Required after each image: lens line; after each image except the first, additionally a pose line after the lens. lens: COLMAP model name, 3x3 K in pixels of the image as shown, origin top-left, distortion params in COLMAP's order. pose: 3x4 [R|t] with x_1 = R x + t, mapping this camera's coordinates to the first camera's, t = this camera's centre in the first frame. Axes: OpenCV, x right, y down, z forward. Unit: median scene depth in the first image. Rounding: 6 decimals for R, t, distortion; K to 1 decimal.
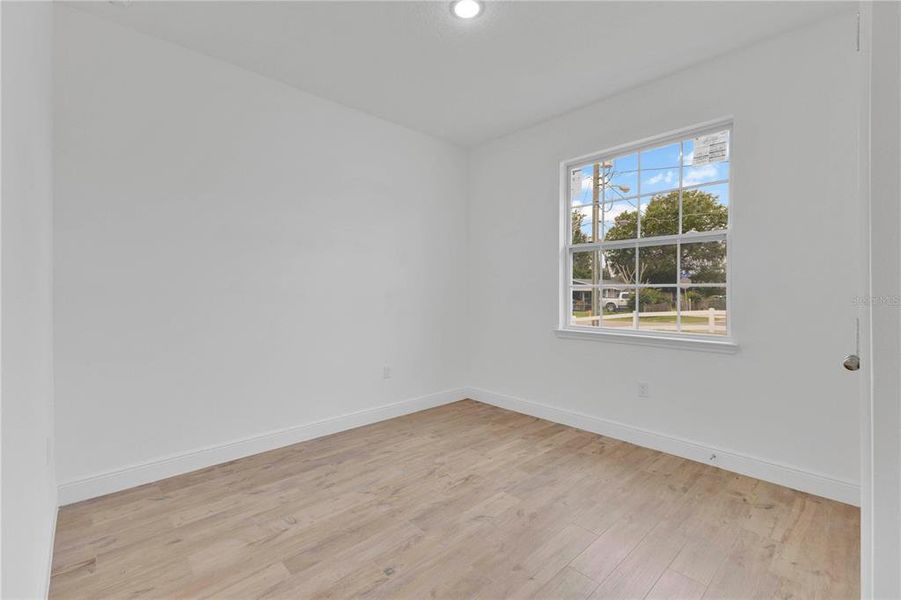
lens RADIAL K [[401.1, 0, 449.4], [0, 401.1, 295.2], [0, 0, 1]] dist [0.002676, 0.000123]
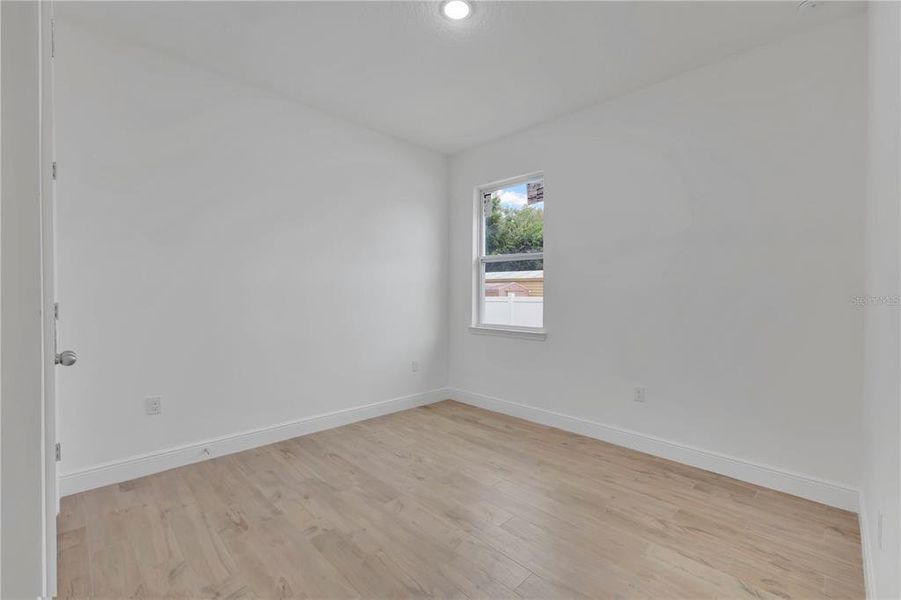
lens RADIAL K [[431.0, 0, 452.6], [0, 431.0, 296.2], [0, 0, 1]] dist [-0.002413, -0.000237]
pose [[0.999811, -0.003167, -0.019169, 0.233555], [0.003085, 0.999986, -0.004289, -0.000654], [0.019182, 0.004229, 0.999807, -0.291493]]
